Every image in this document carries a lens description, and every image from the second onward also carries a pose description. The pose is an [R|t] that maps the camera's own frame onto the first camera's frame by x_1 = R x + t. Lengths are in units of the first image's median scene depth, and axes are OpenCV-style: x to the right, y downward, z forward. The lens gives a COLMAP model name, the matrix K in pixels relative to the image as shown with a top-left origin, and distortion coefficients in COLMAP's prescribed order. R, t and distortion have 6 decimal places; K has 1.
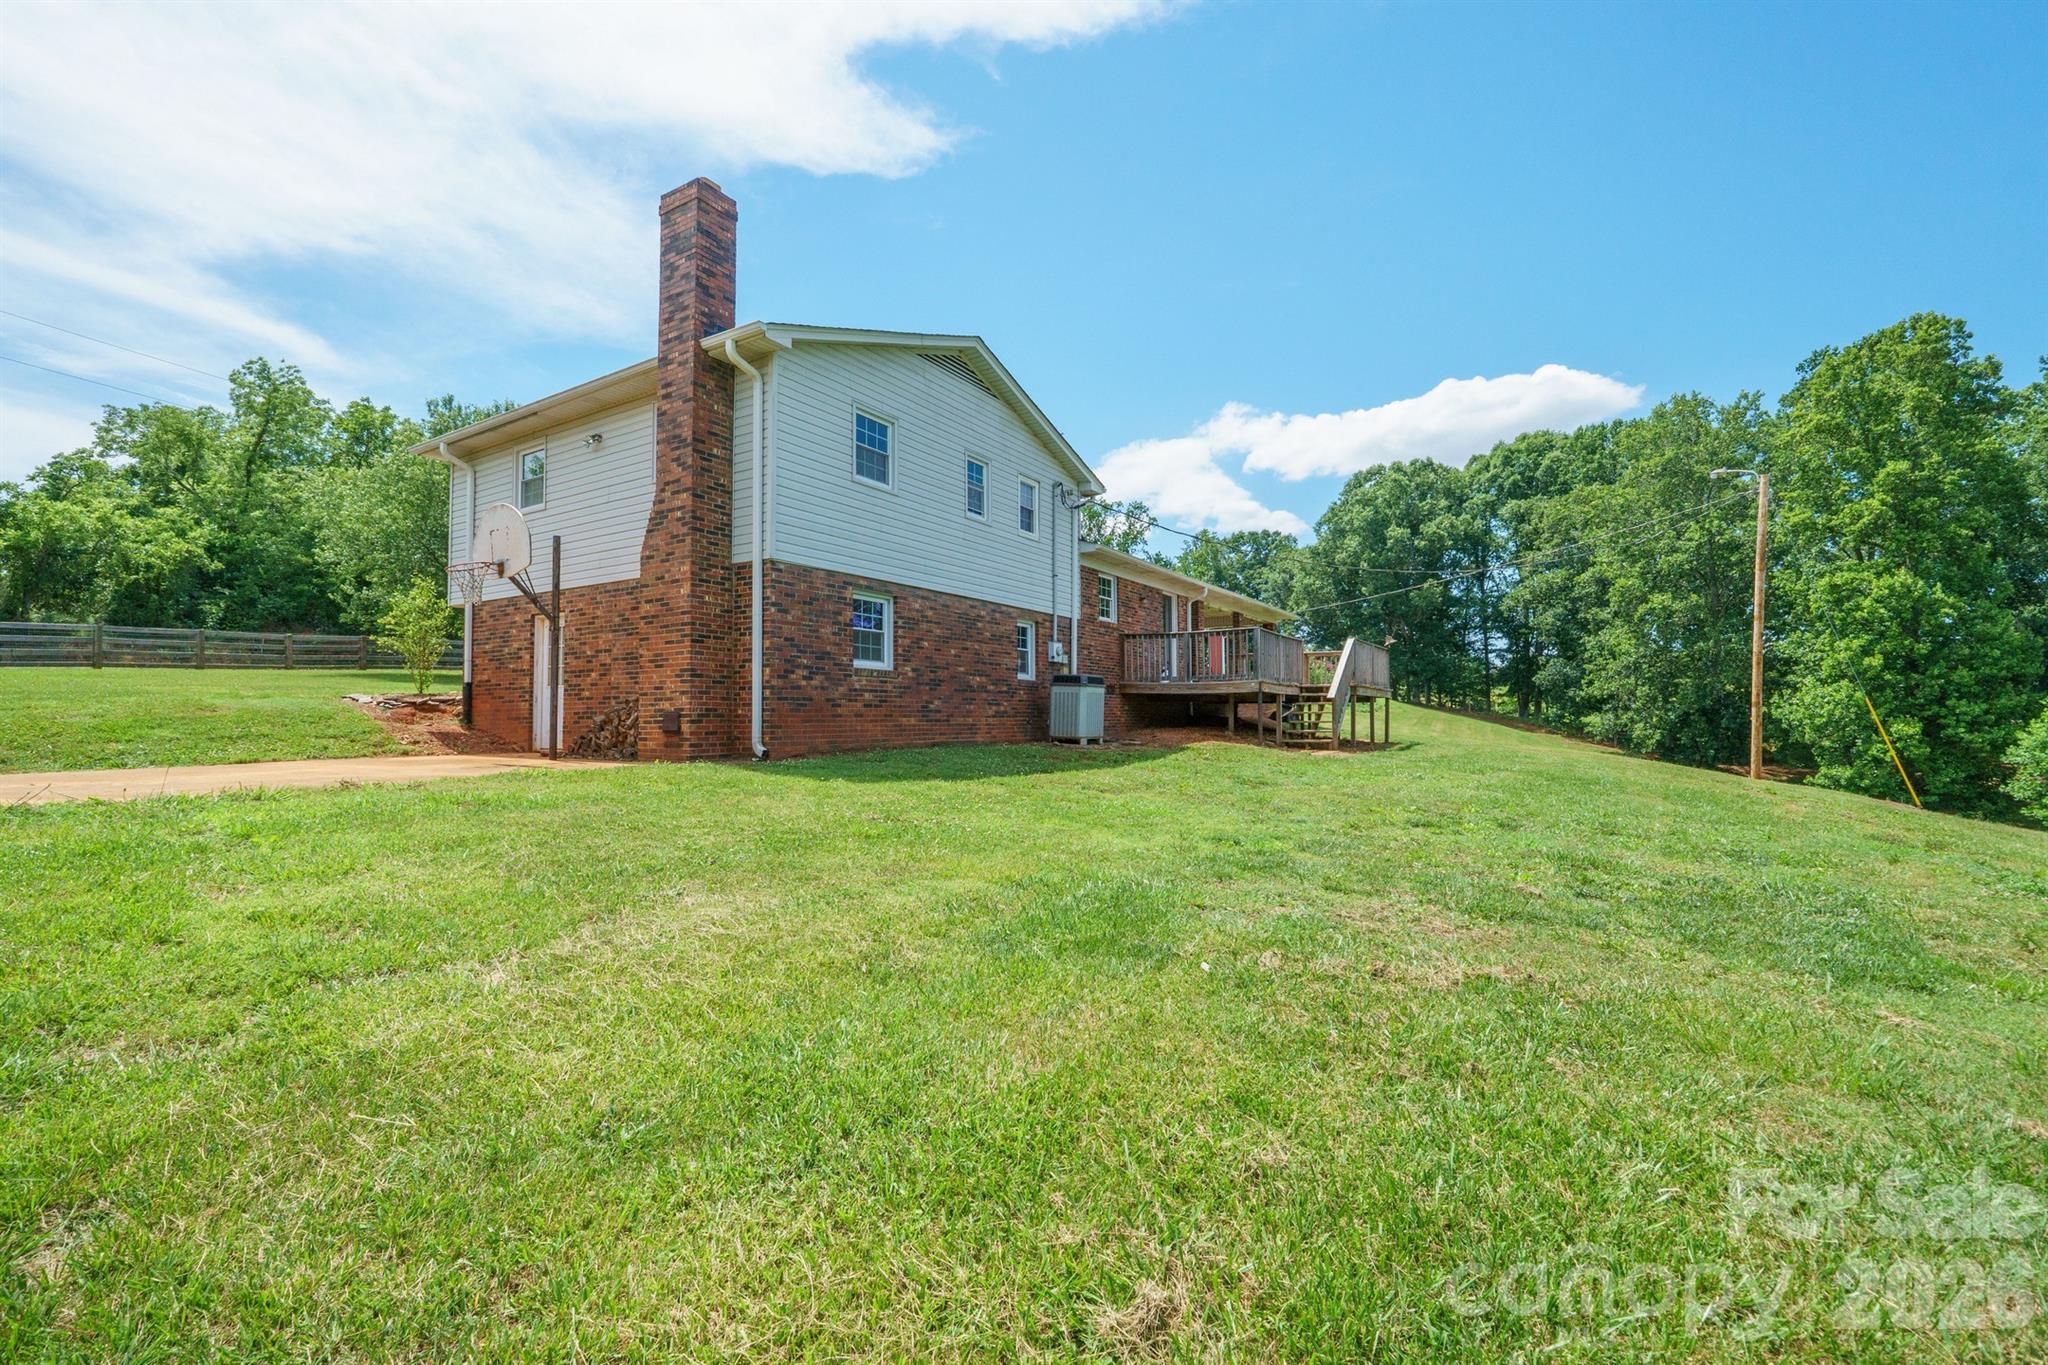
lens RADIAL K [[861.3, 0, 1008.1], [0, 861.3, 695.8], [0, 0, 1]] dist [-0.008813, 0.000513]
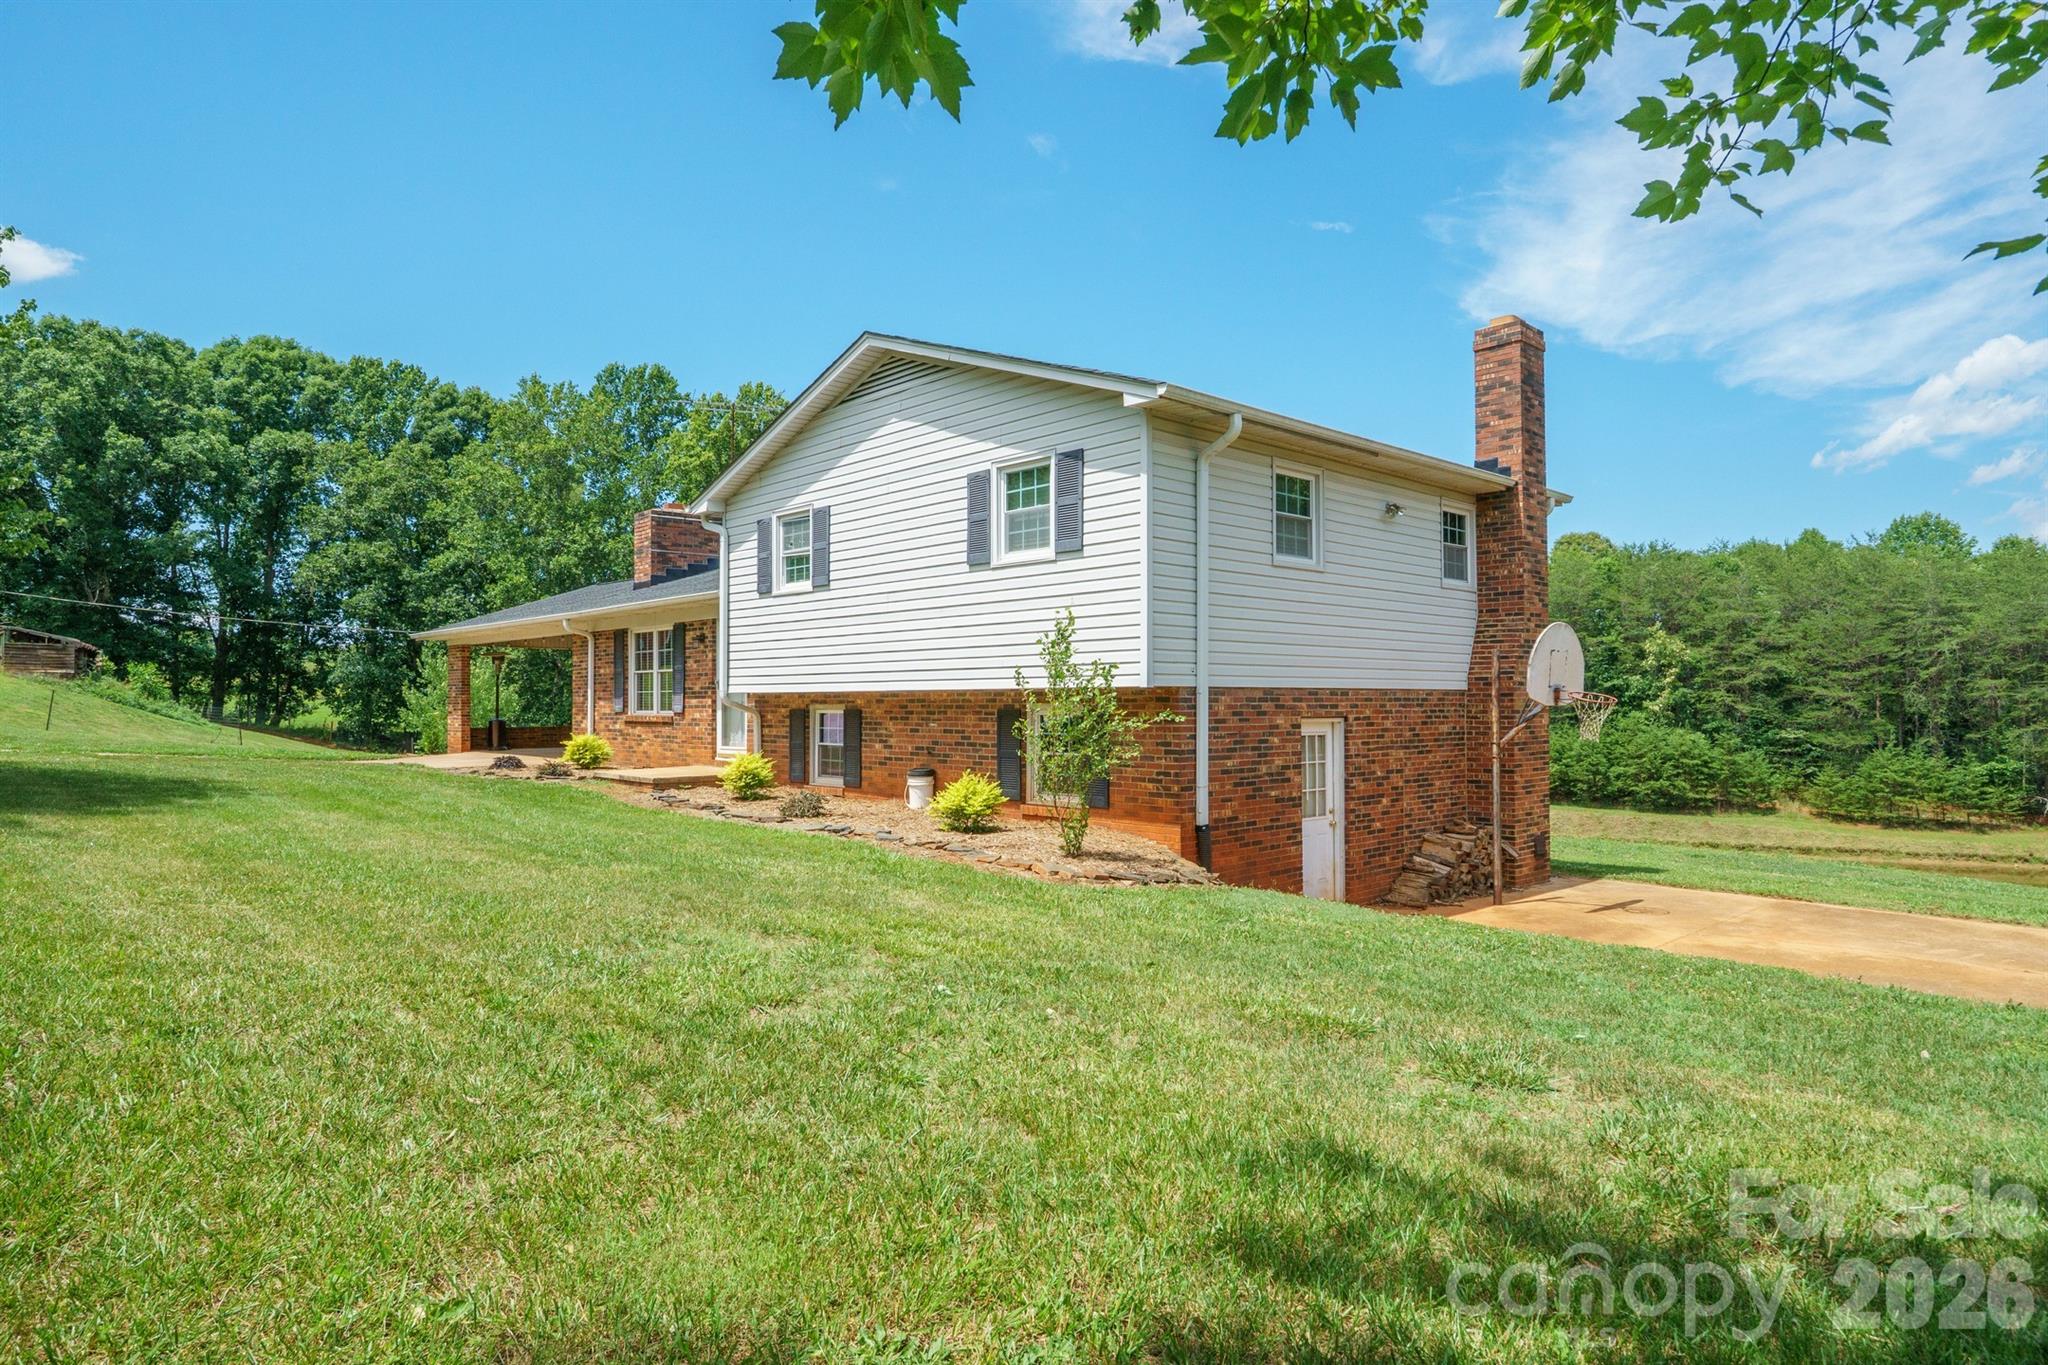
lens RADIAL K [[1167.2, 0, 1011.3], [0, 1167.2, 689.8], [0, 0, 1]] dist [-0.002768, -0.000179]
pose [[0.254800, 0.014601, 0.966884, -1.447185], [-0.024851, 0.999655, -0.008547, -0.097971], [-0.966674, -0.021850, 0.255075, 0.939652]]
